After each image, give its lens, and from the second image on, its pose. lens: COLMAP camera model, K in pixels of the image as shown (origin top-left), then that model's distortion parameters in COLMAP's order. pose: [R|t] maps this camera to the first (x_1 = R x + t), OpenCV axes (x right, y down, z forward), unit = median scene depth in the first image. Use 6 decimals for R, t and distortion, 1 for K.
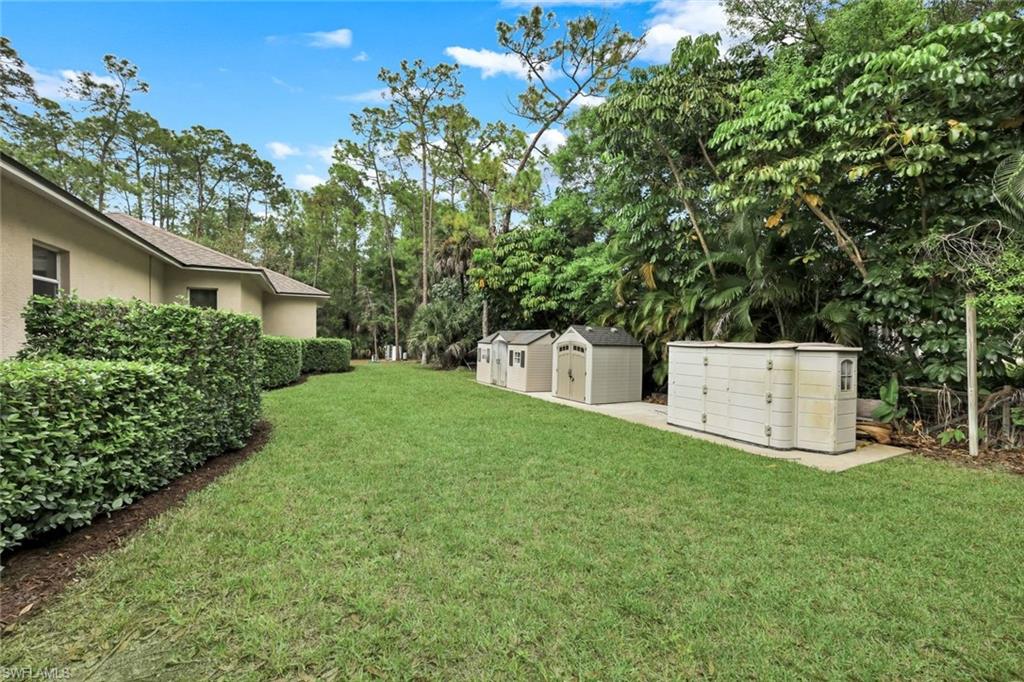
lens RADIAL K [[418.5, 0, 525.7], [0, 418.5, 337.2], [0, 0, 1]] dist [-0.011686, 0.000428]
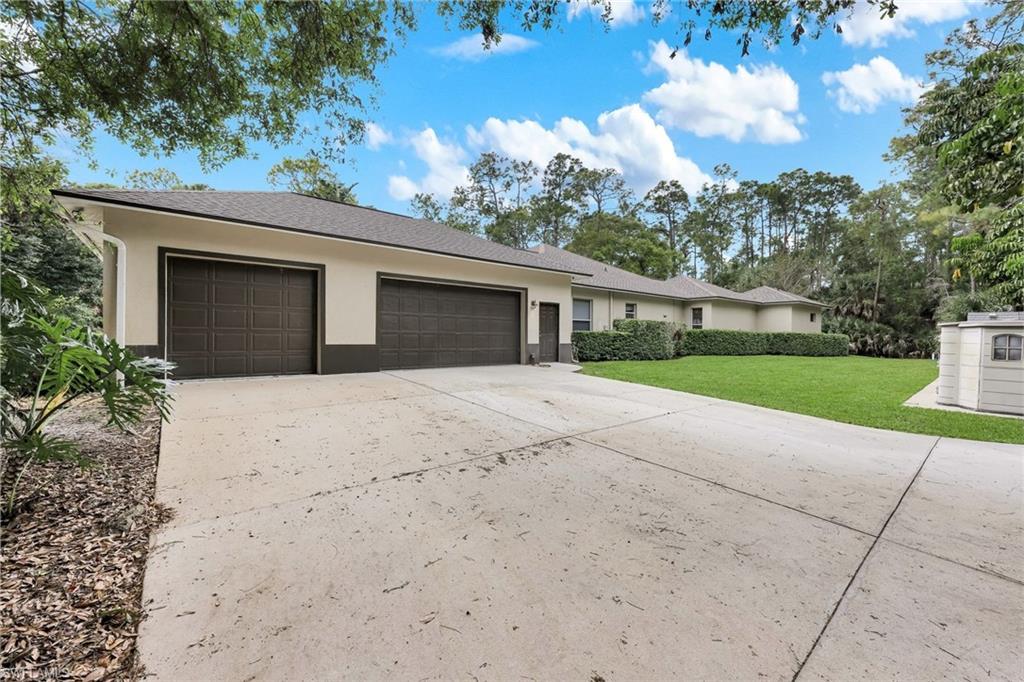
lens RADIAL K [[418.5, 0, 525.7], [0, 418.5, 337.2], [0, 0, 1]] dist [-0.011686, 0.000428]
pose [[0.243956, -0.007818, -0.969755, 0.614051], [0.001324, 0.999969, -0.007729, 0.028080], [0.969785, 0.000601, 0.243959, -0.219461]]
